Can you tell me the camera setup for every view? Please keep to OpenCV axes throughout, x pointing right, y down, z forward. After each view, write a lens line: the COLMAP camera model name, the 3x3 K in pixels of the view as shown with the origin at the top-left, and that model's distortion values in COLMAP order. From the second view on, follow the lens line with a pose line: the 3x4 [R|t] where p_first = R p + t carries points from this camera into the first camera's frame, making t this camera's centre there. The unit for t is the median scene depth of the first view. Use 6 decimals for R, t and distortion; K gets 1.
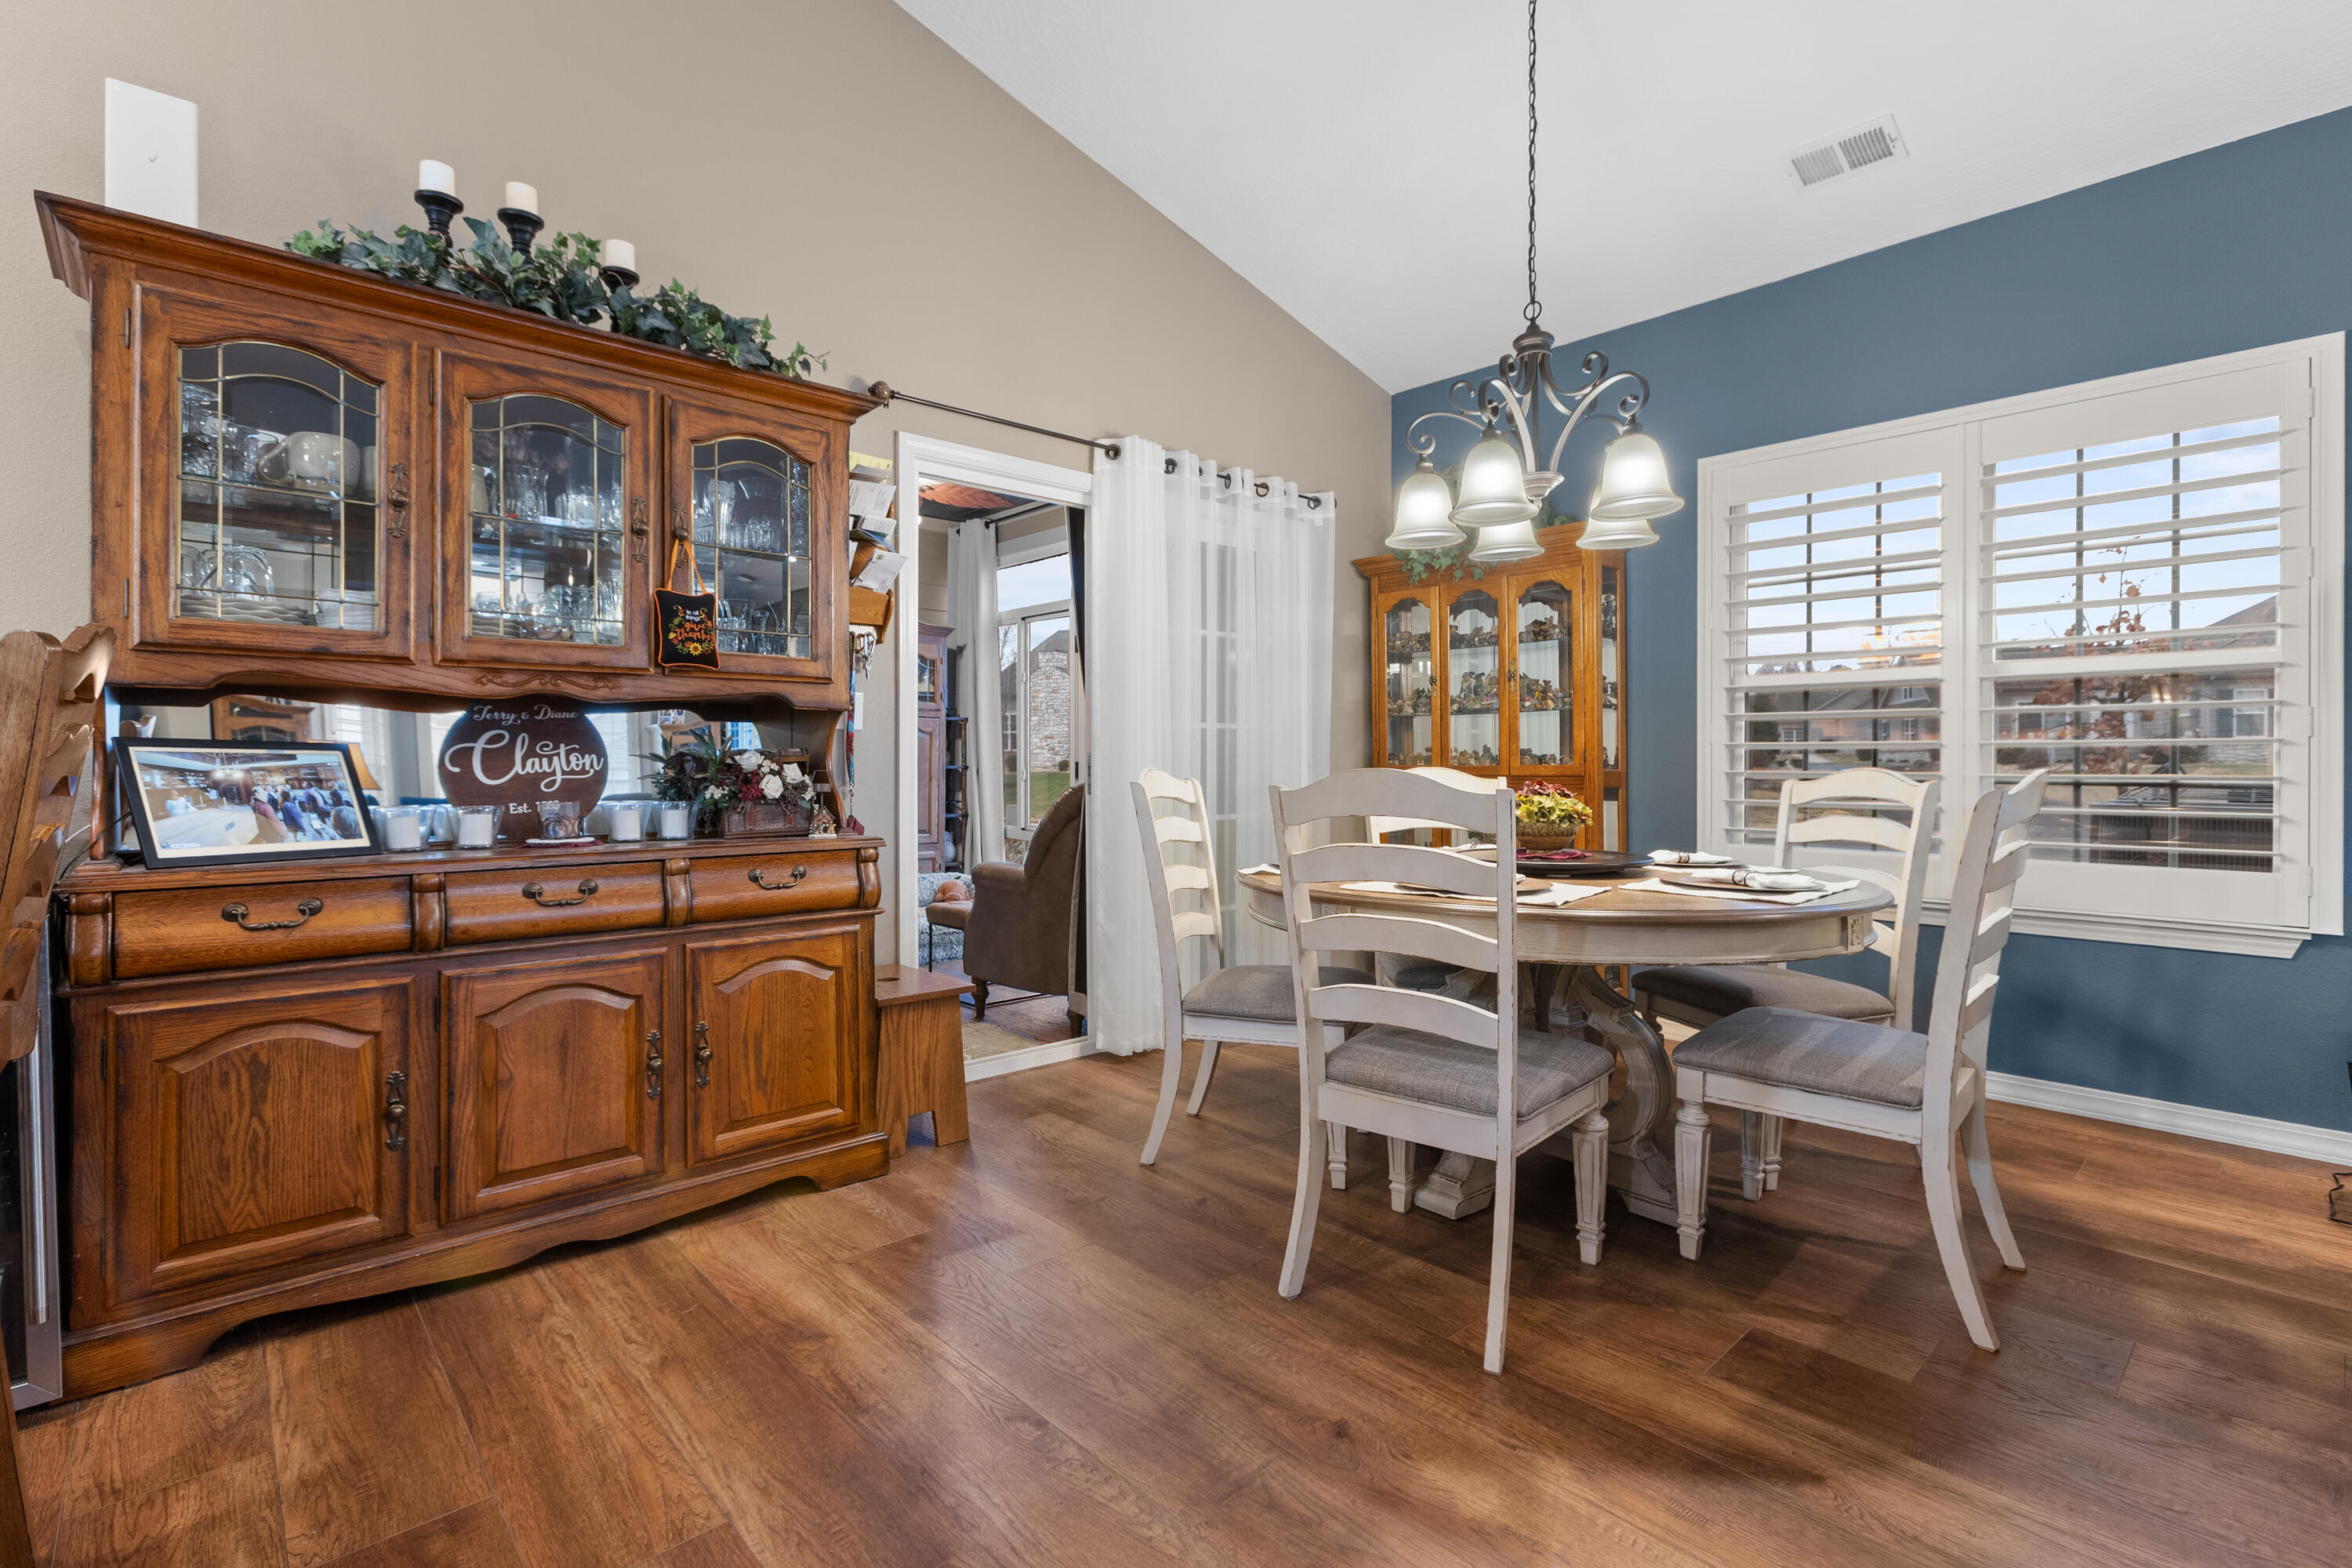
lens RADIAL K [[1080.0, 0, 1176.7], [0, 1080.0, 771.0], [0, 0, 1]] dist [-0.009450, 0.002726]
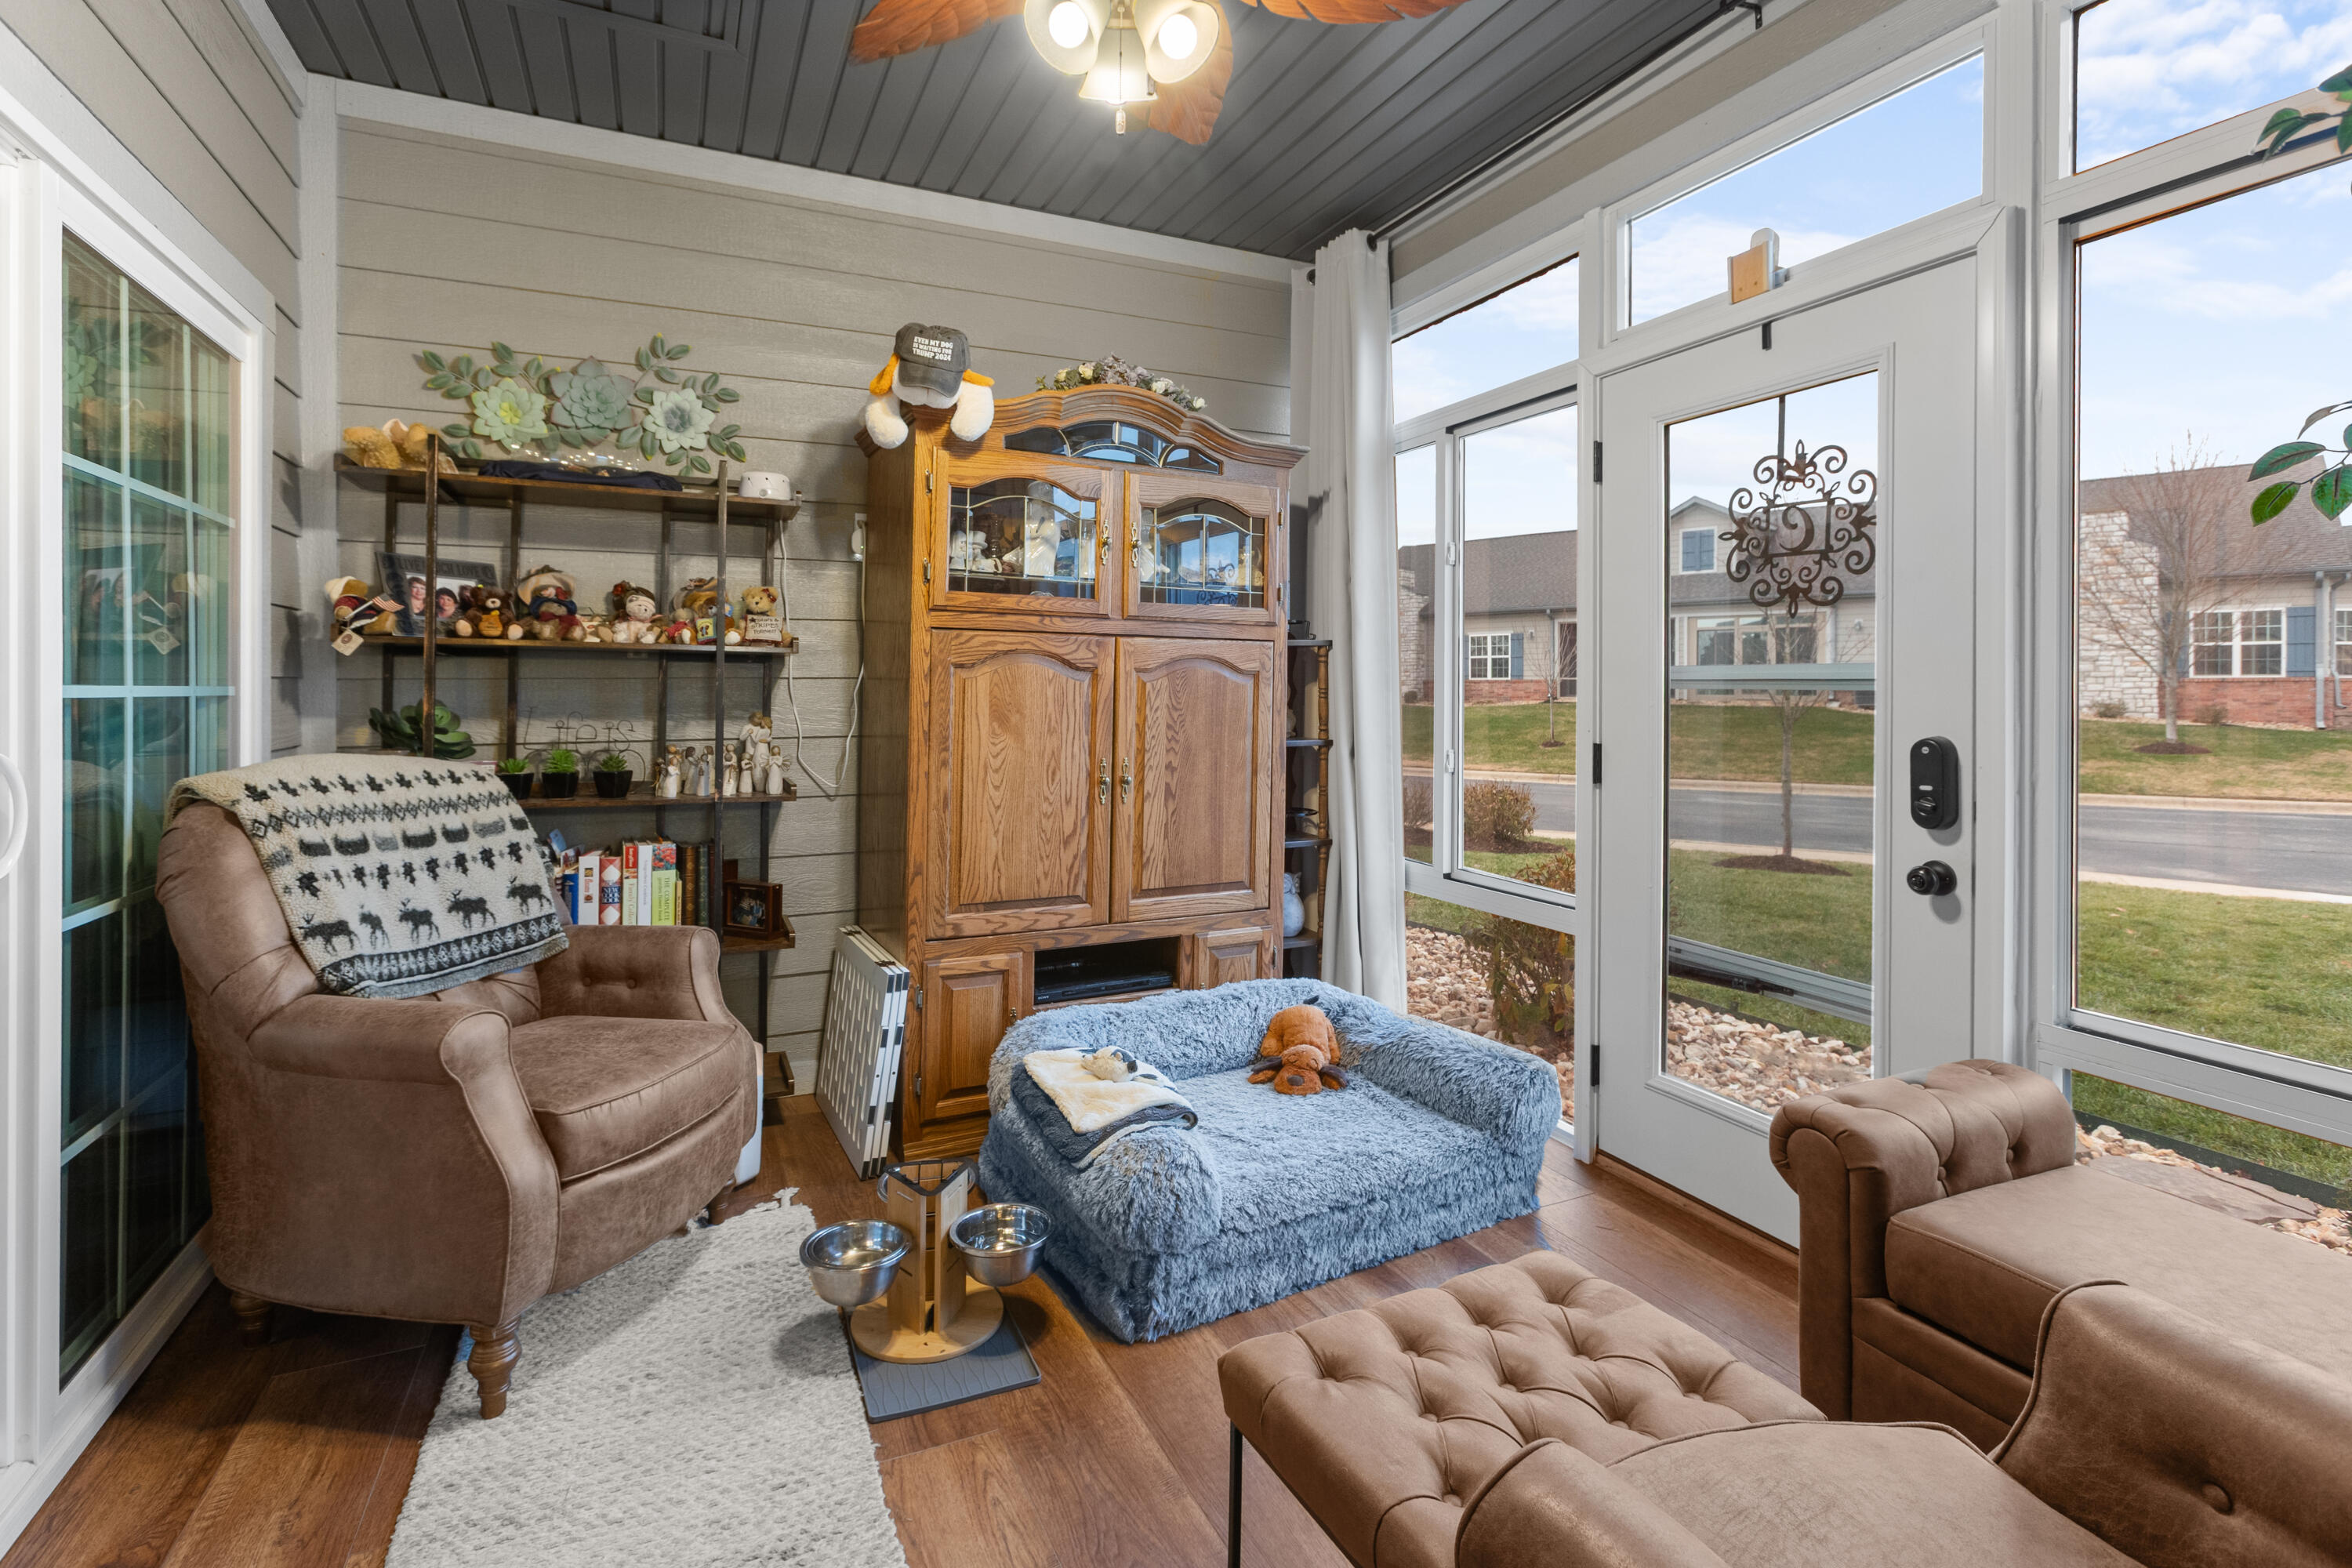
lens RADIAL K [[1080.0, 0, 1163.0], [0, 1080.0, 685.2], [0, 0, 1]] dist [-0.009450, 0.002726]
pose [[0.948318, 0.003481, -0.317303, -0.111835], [-0.006330, 0.999948, -0.007951, -0.024842], [0.317259, 0.009548, 0.948291, 0.518385]]
